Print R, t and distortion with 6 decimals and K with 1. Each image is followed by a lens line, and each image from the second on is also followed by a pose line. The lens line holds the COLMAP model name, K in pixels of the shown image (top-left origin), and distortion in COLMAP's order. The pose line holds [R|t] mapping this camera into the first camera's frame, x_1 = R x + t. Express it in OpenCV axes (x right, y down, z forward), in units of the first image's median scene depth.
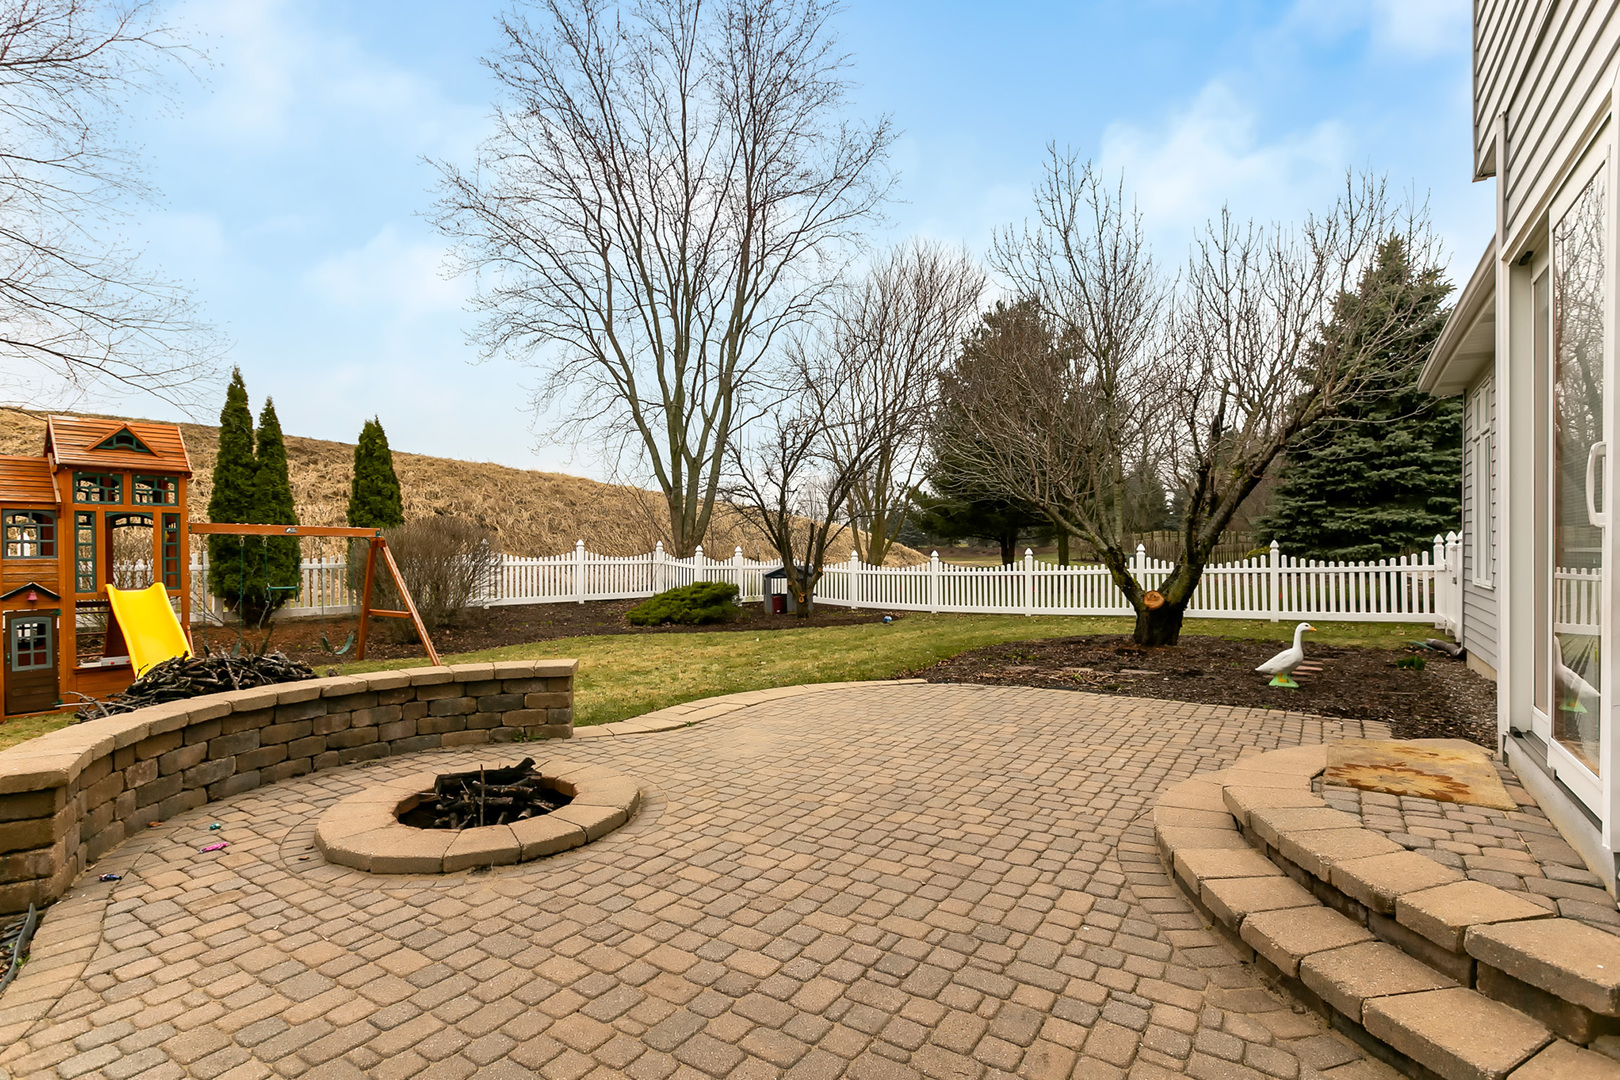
lens RADIAL K [[796.0, 0, 812.4], [0, 796.0, 547.4], [0, 0, 1]] dist [-0.004499, -0.001795]
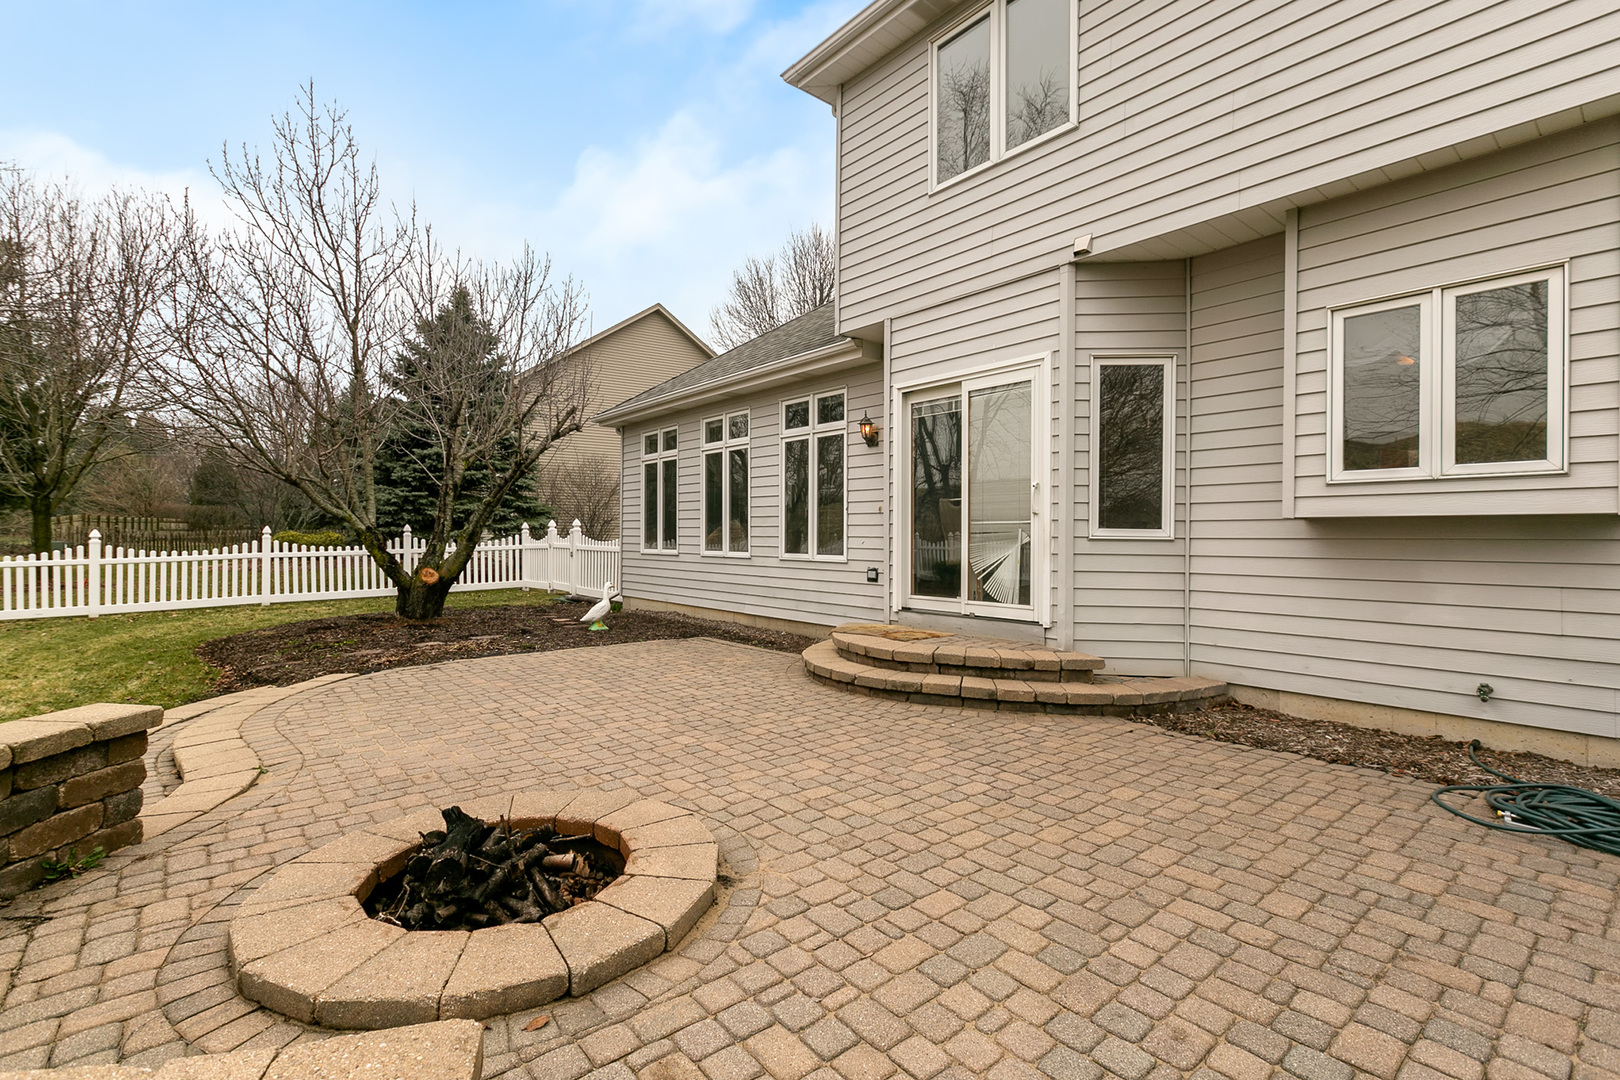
lens RADIAL K [[716.2, 0, 813.6], [0, 716.2, 541.4], [0, 0, 1]] dist [0.003609, -0.000177]
pose [[0.294993, -0.000314, 0.955500, -0.715831], [-0.007081, 0.999972, 0.002515, 0.026669], [-0.955473, -0.007507, 0.294982, 0.438373]]
